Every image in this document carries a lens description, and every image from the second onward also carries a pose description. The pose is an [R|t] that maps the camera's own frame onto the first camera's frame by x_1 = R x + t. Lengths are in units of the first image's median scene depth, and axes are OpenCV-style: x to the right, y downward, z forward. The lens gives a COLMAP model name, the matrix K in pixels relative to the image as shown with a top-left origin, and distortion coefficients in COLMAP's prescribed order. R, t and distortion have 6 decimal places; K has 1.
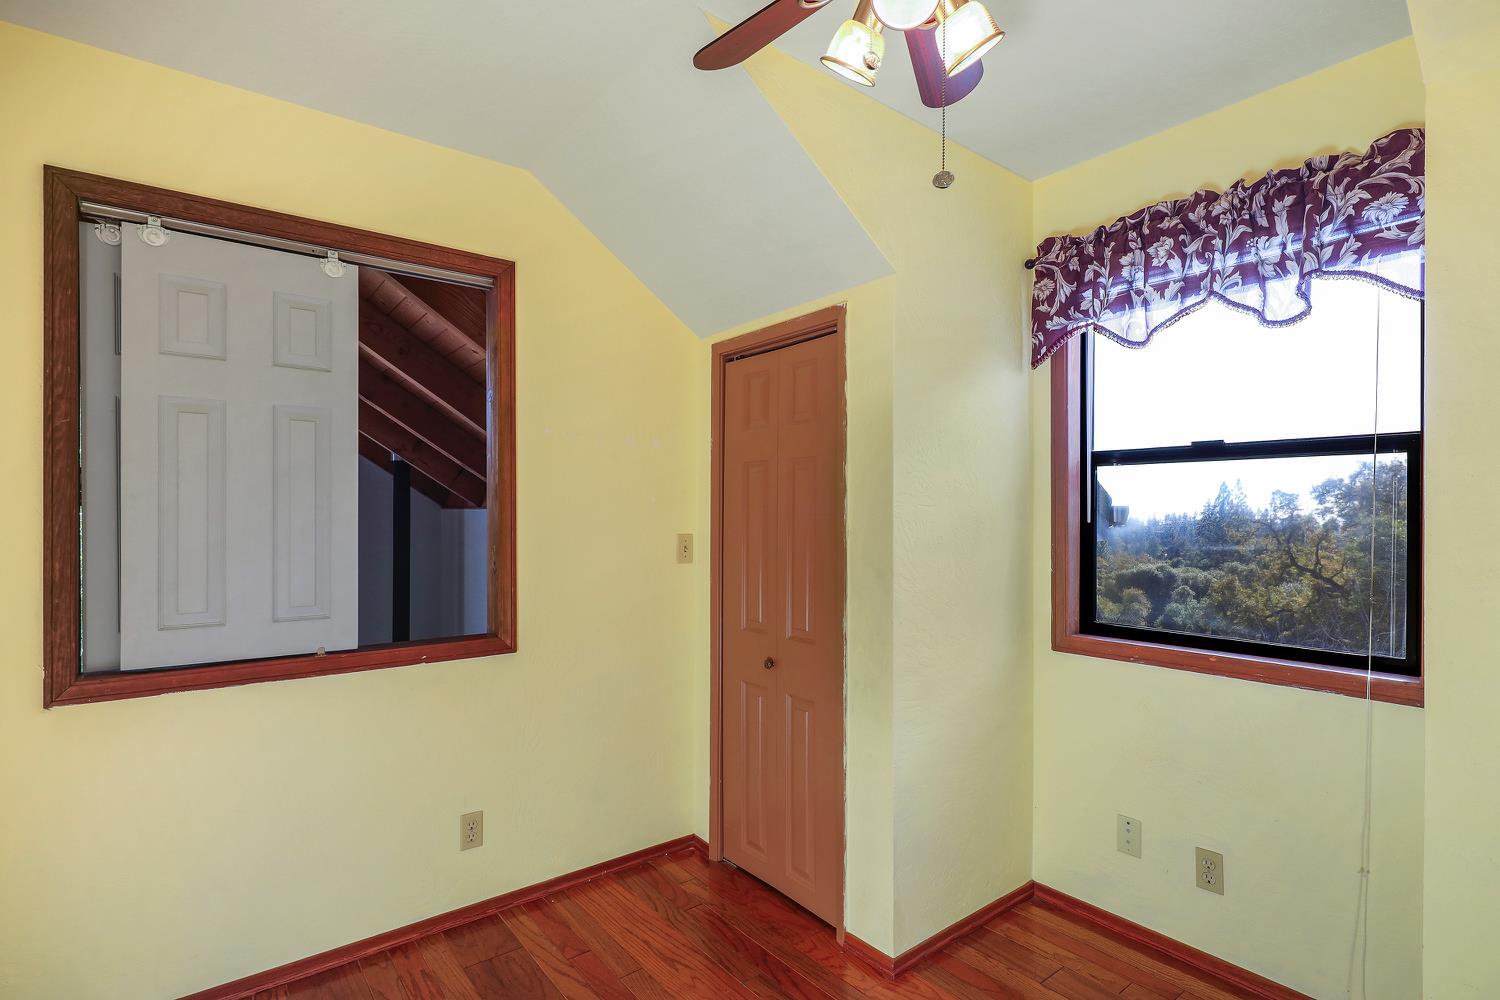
lens RADIAL K [[748.5, 0, 745.9], [0, 748.5, 514.1], [0, 0, 1]] dist [0.005486, -0.005589]
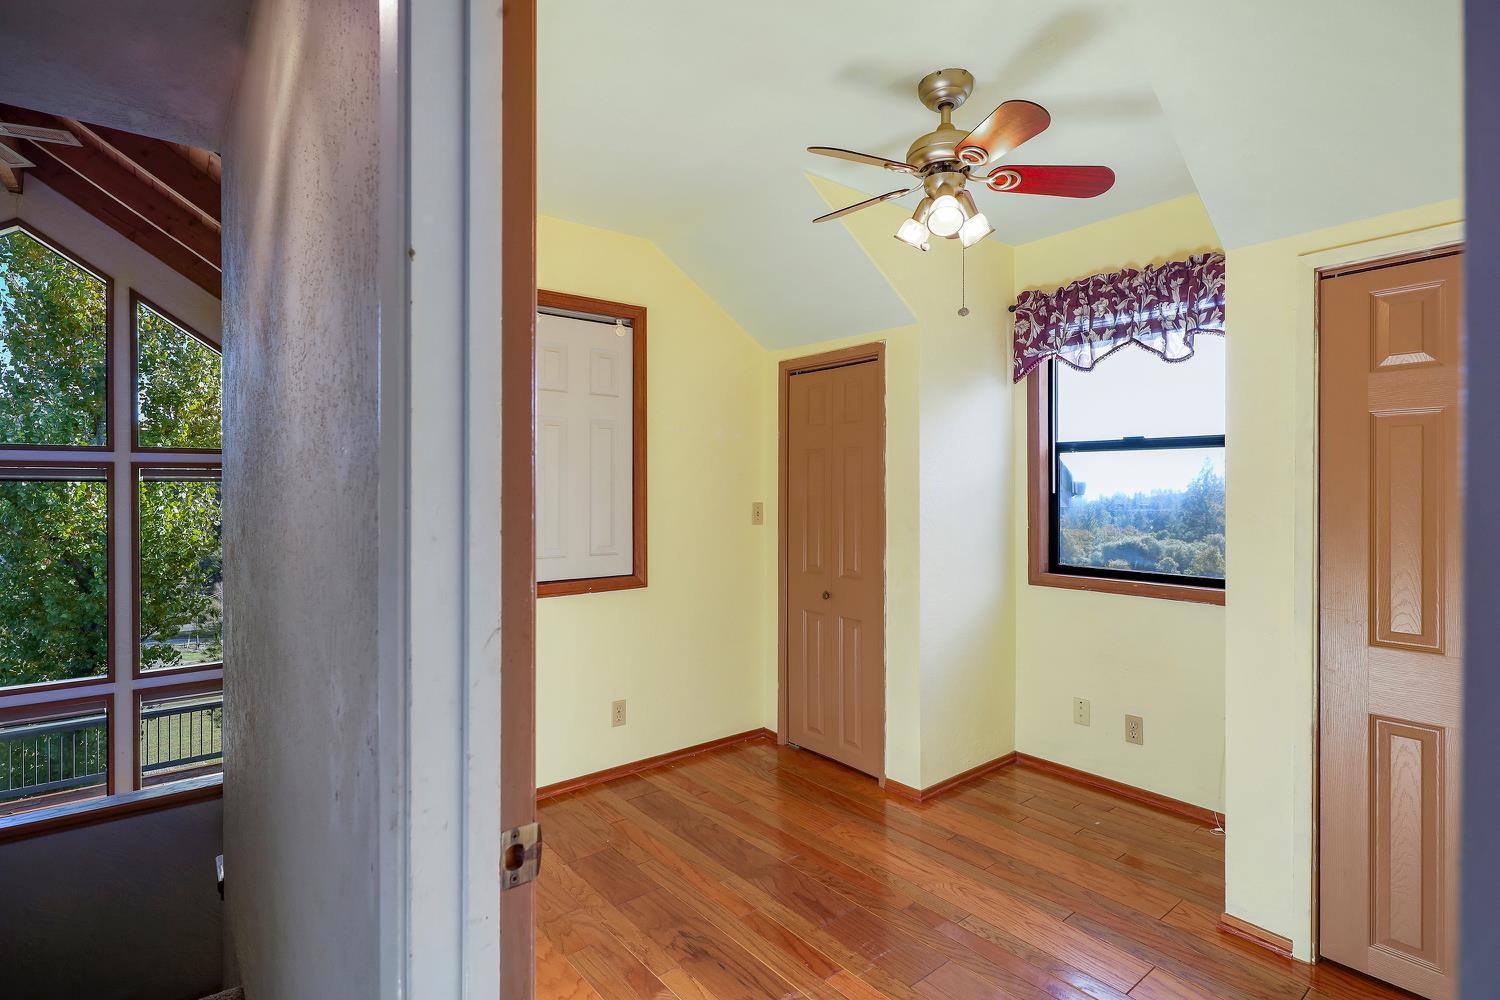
lens RADIAL K [[748.5, 0, 753.2], [0, 748.5, 487.1], [0, 0, 1]] dist [0.005486, -0.005589]
pose [[0.999739, -0.002305, 0.022744, -0.143774], [0.002334, 0.999997, -0.001208, 0.000237], [-0.022741, 0.001261, 0.999741, -0.406484]]
